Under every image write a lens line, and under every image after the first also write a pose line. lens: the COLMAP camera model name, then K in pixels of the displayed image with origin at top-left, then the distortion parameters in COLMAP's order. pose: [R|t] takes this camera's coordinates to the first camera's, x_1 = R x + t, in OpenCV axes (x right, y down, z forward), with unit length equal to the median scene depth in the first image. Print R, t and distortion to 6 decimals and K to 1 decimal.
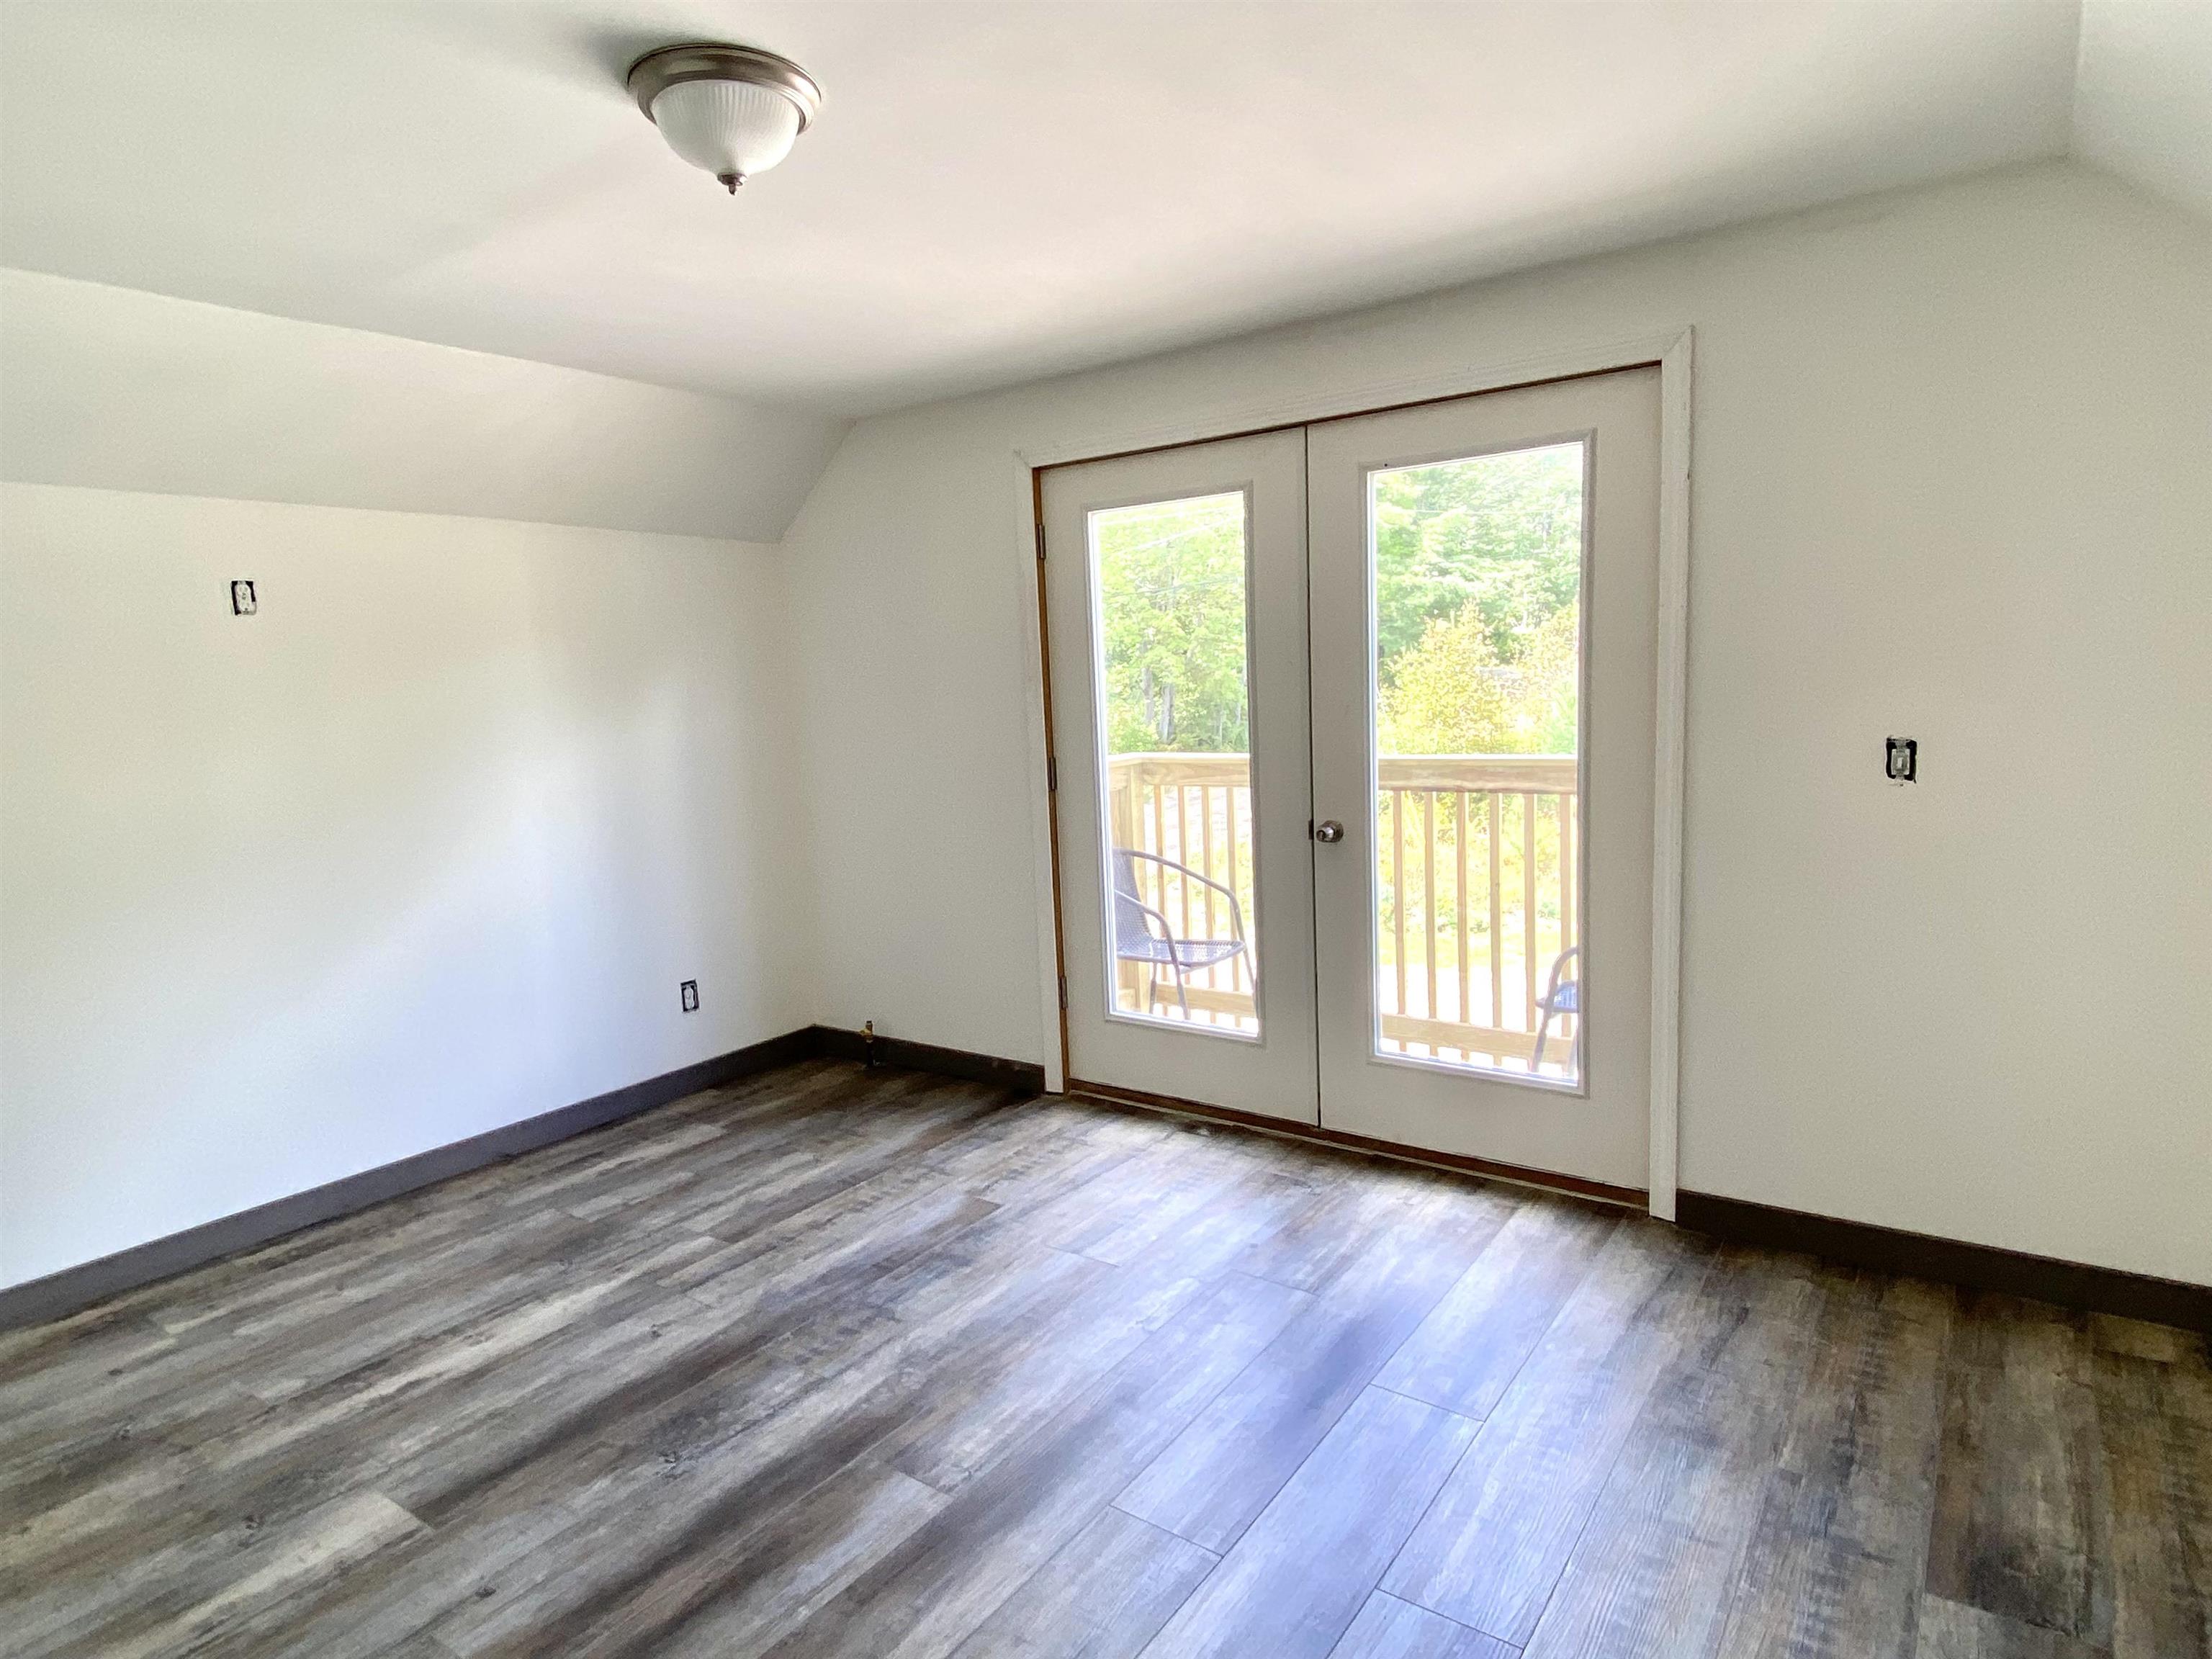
lens RADIAL K [[1249.1, 0, 1107.8], [0, 1249.1, 812.4], [0, 0, 1]] dist [0.006741, -0.003773]
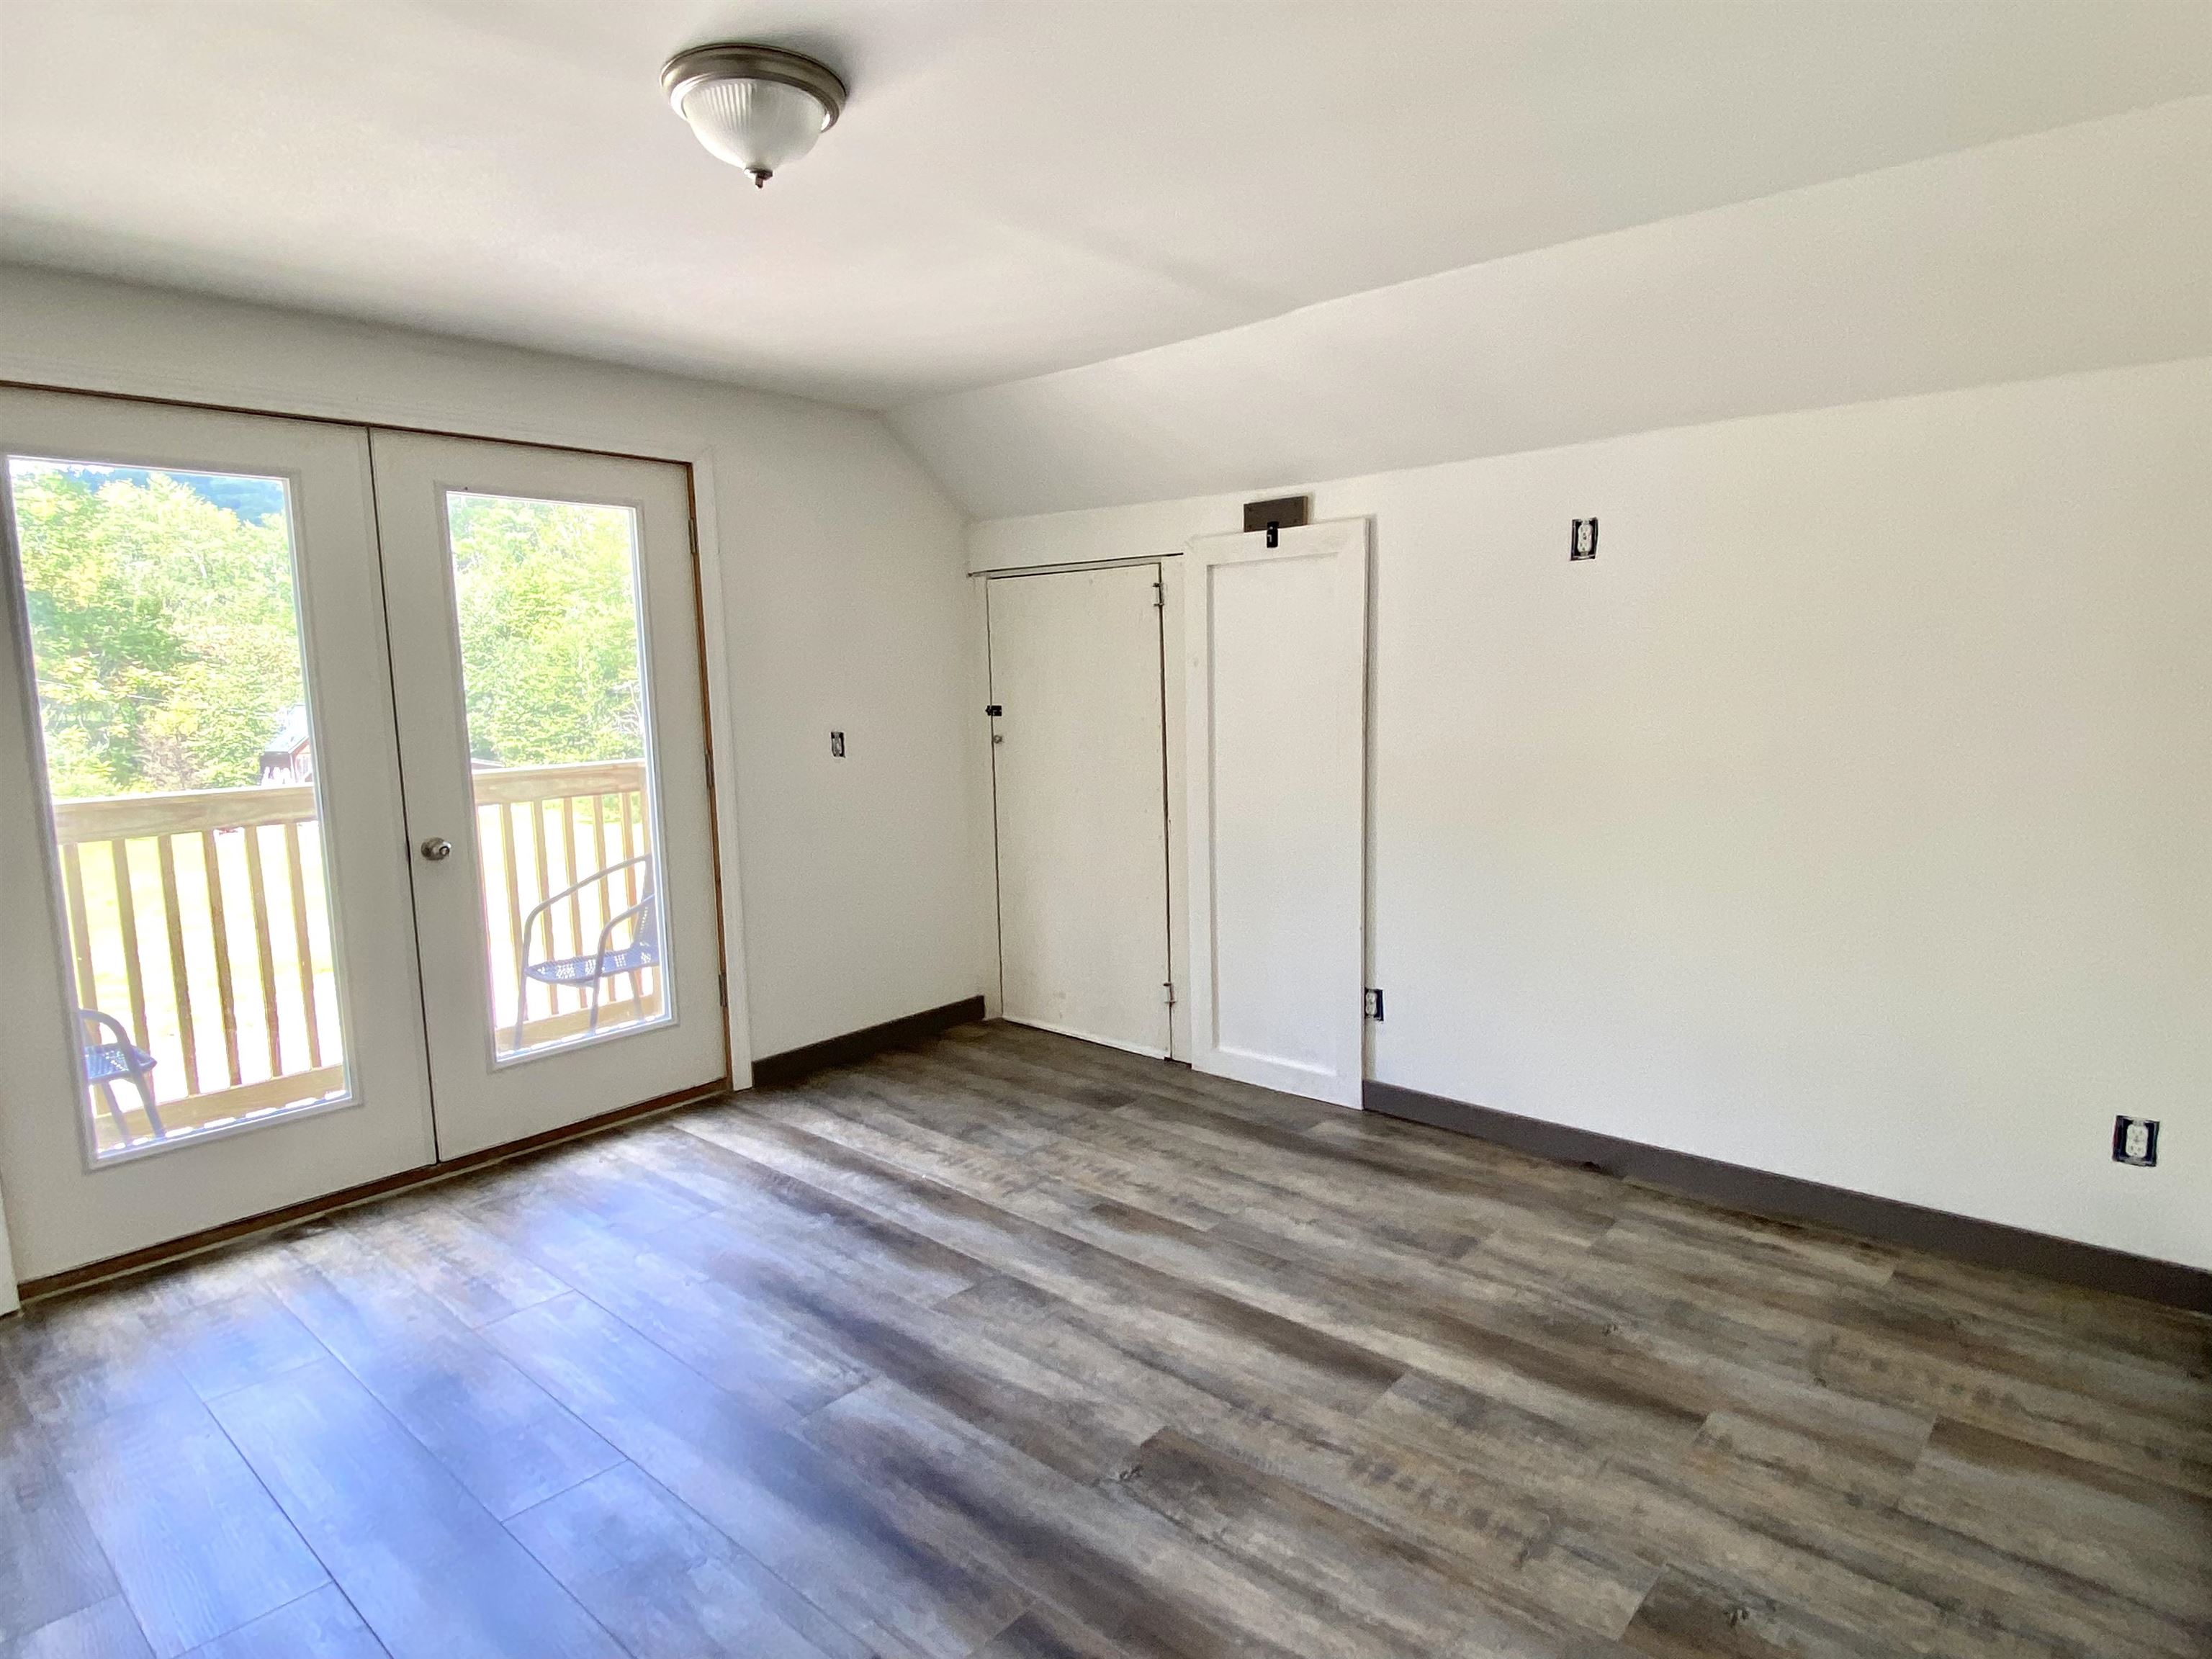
lens RADIAL K [[1249.1, 0, 1106.5], [0, 1249.1, 834.5], [0, 0, 1]] dist [0.006741, -0.003773]
pose [[0.098552, -0.095826, 0.990507, -0.835768], [0.128417, 0.988255, 0.082831, -0.013595], [-0.986811, 0.119035, 0.109700, 0.419193]]
